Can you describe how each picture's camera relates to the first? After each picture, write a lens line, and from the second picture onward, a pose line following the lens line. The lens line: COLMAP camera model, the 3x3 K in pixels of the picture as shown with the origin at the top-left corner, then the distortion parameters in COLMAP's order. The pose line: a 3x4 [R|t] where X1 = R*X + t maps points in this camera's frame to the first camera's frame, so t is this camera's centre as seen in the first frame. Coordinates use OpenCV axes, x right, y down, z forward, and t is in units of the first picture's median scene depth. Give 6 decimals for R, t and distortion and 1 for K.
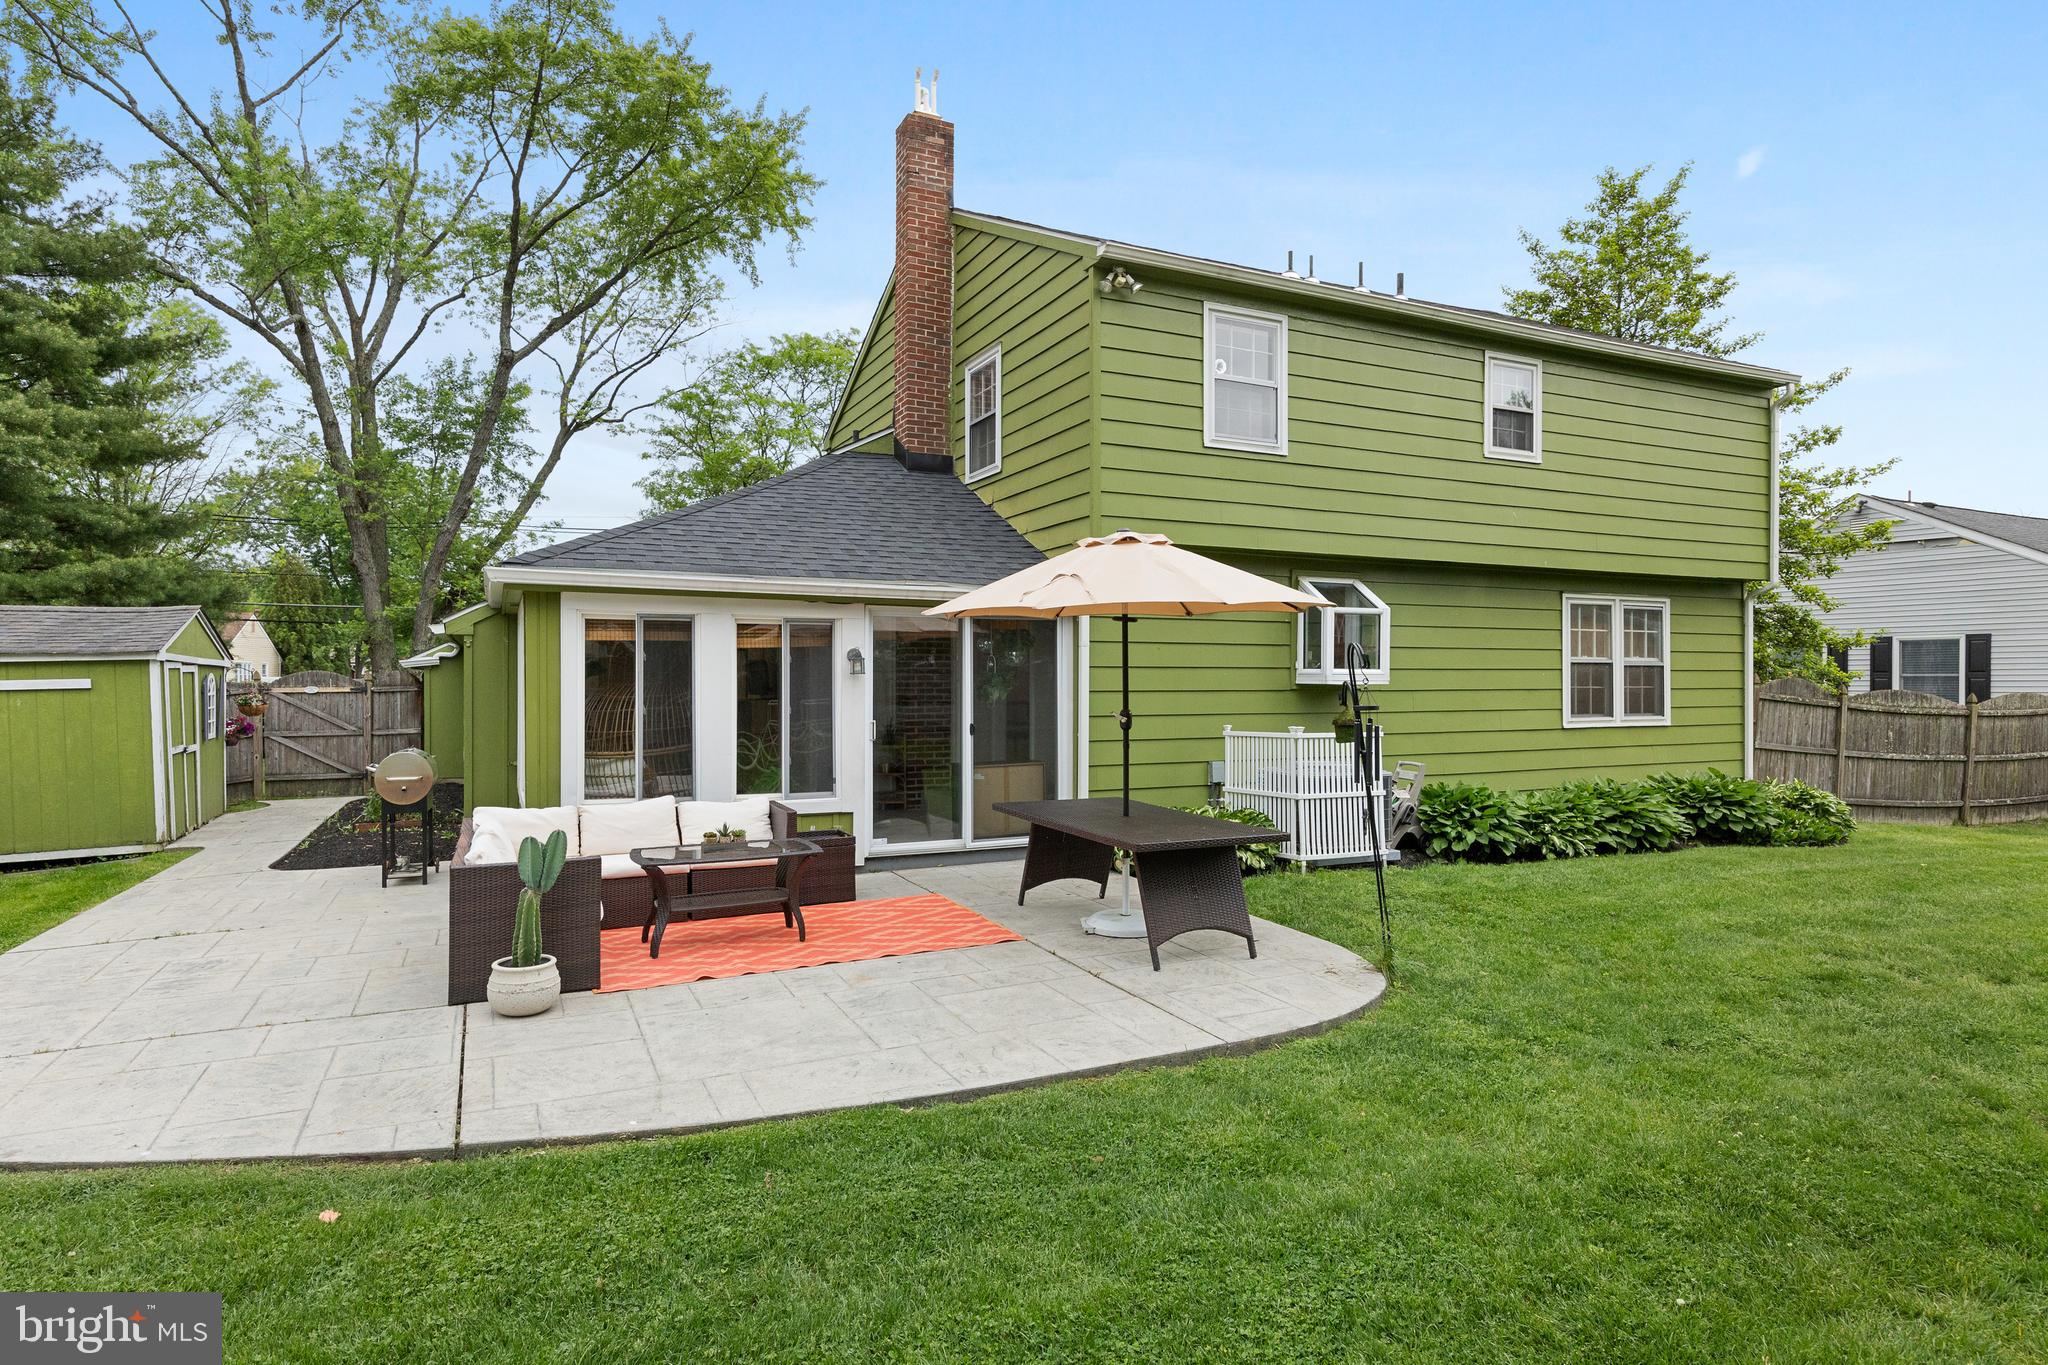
lens RADIAL K [[1115.2, 0, 1029.4], [0, 1115.2, 642.5], [0, 0, 1]] dist [0.003480, 0.001505]
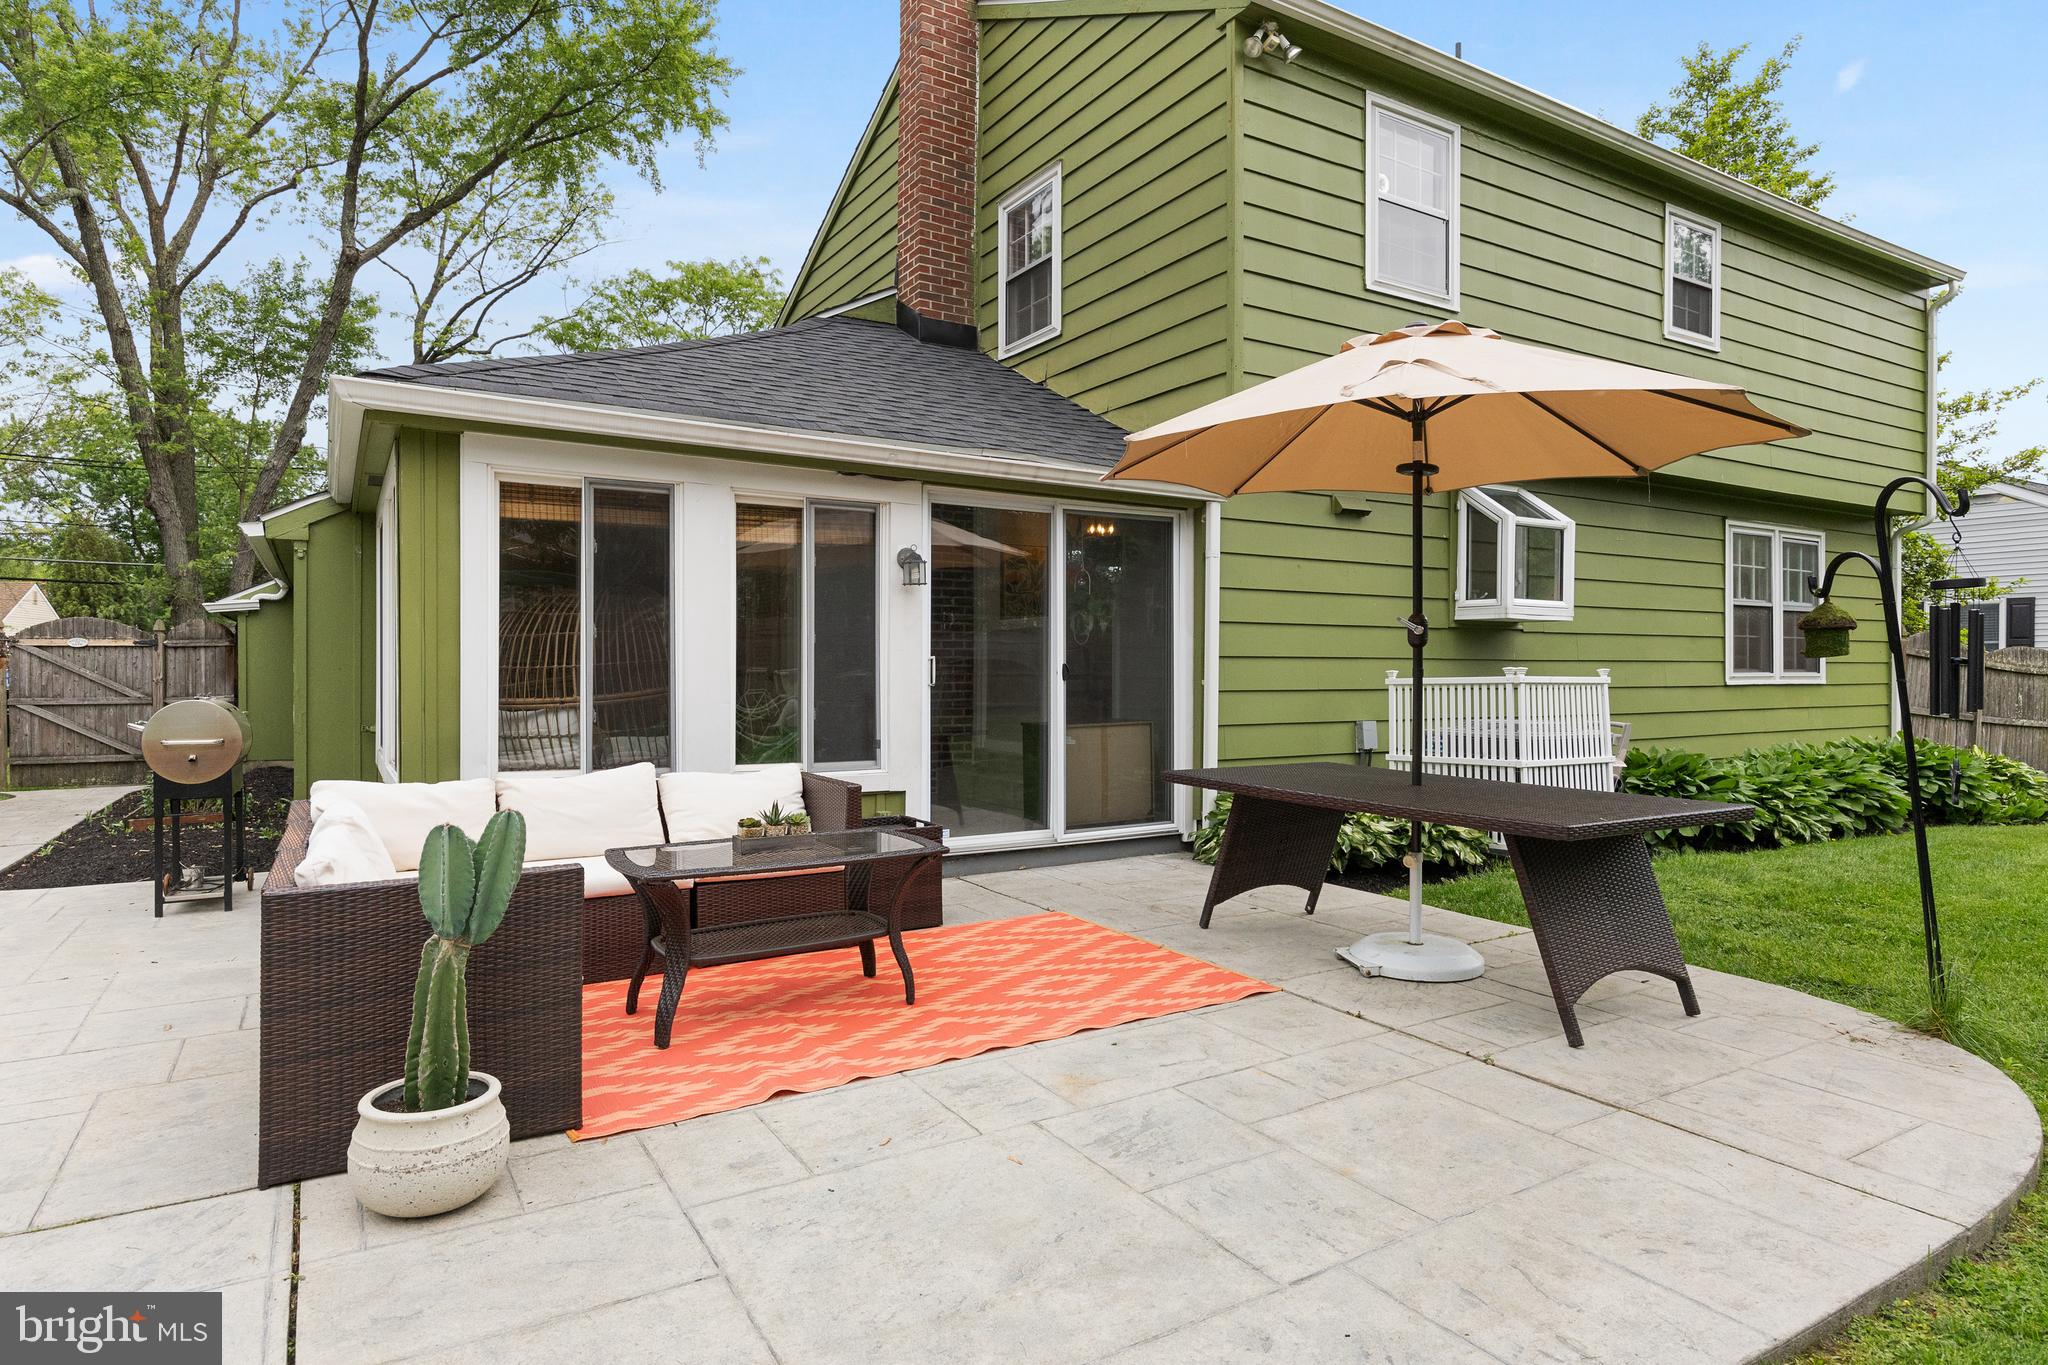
lens RADIAL K [[1137.8, 0, 1023.9], [0, 1137.8, 641.5], [0, 0, 1]] dist [-0.000278, -0.003556]
pose [[0.994828, 0.003740, 0.101501, -0.123104], [-0.004333, 0.999975, 0.005630, 0.045425], [-0.101477, -0.006041, 0.994820, 0.243436]]
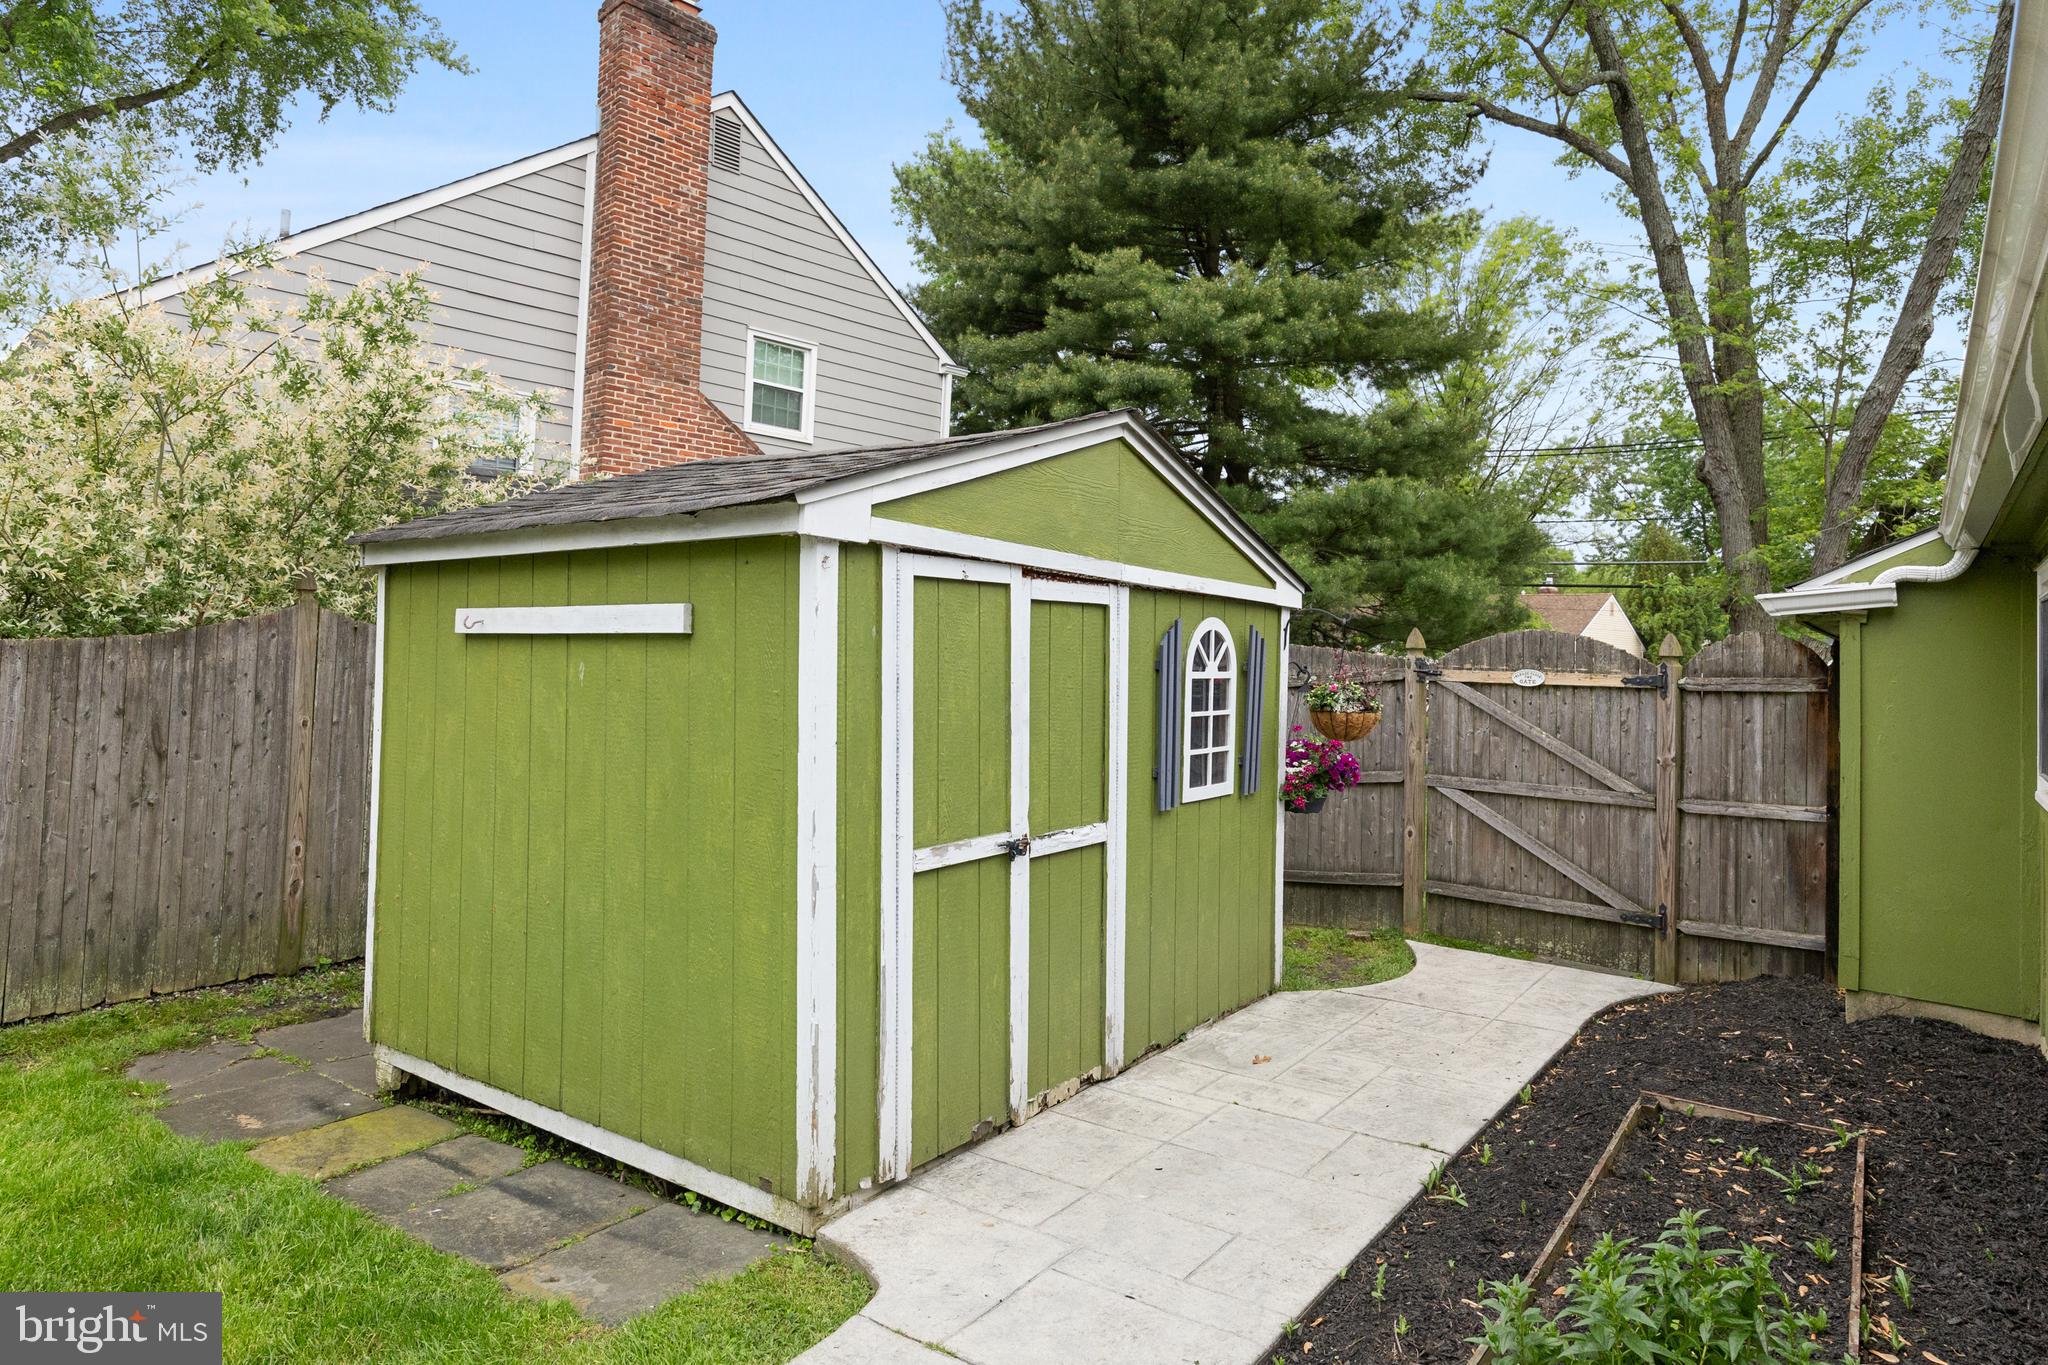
lens RADIAL K [[1137.8, 0, 1023.9], [0, 1137.8, 641.5], [0, 0, 1]] dist [-0.000278, -0.003556]
pose [[0.444944, 0.006262, -0.895537, -0.477435], [-0.005281, 0.999977, 0.004369, 0.037659], [0.895543, 0.002785, 0.444967, 0.869708]]
